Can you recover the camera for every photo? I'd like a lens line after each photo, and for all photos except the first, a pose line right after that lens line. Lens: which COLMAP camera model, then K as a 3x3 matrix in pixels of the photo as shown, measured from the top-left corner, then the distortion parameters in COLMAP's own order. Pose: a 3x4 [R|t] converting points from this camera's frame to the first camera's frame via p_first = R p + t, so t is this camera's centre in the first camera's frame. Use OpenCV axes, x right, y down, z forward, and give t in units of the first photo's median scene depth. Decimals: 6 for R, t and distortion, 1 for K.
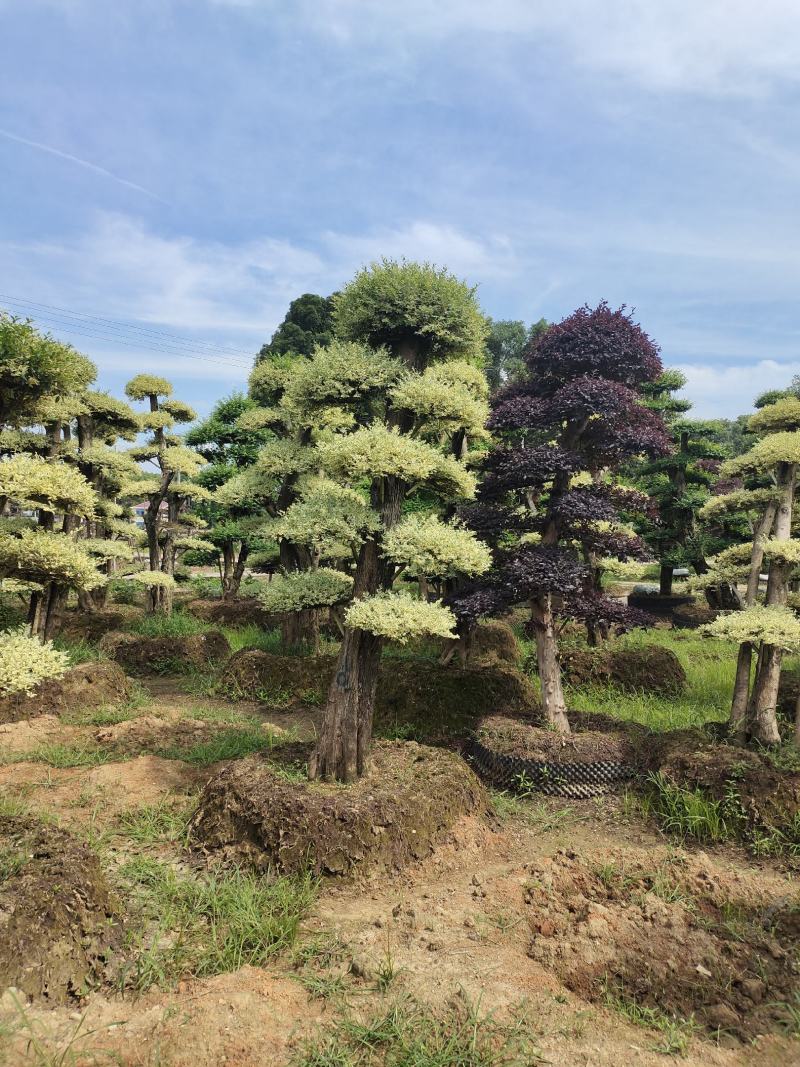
lens RADIAL K [[783.3, 0, 400.3], [0, 783.3, 534.4], [0, 0, 1]] dist [0.011941, 0.002363]
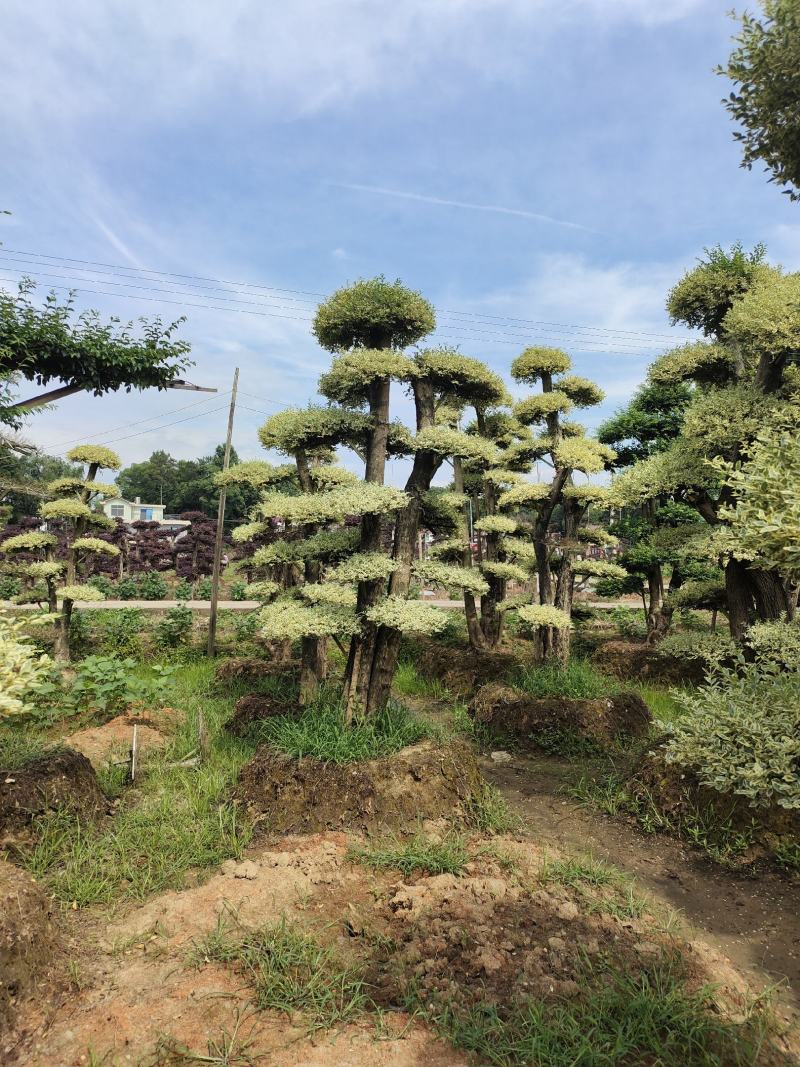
lens RADIAL K [[783.3, 0, 400.2], [0, 783.3, 534.8], [0, 0, 1]] dist [0.011941, 0.002363]
pose [[0.853784, -0.017161, -0.520345, -0.043382], [0.001371, 0.999527, -0.030715, 0.003203], [0.520626, 0.025510, 0.853404, 0.290303]]
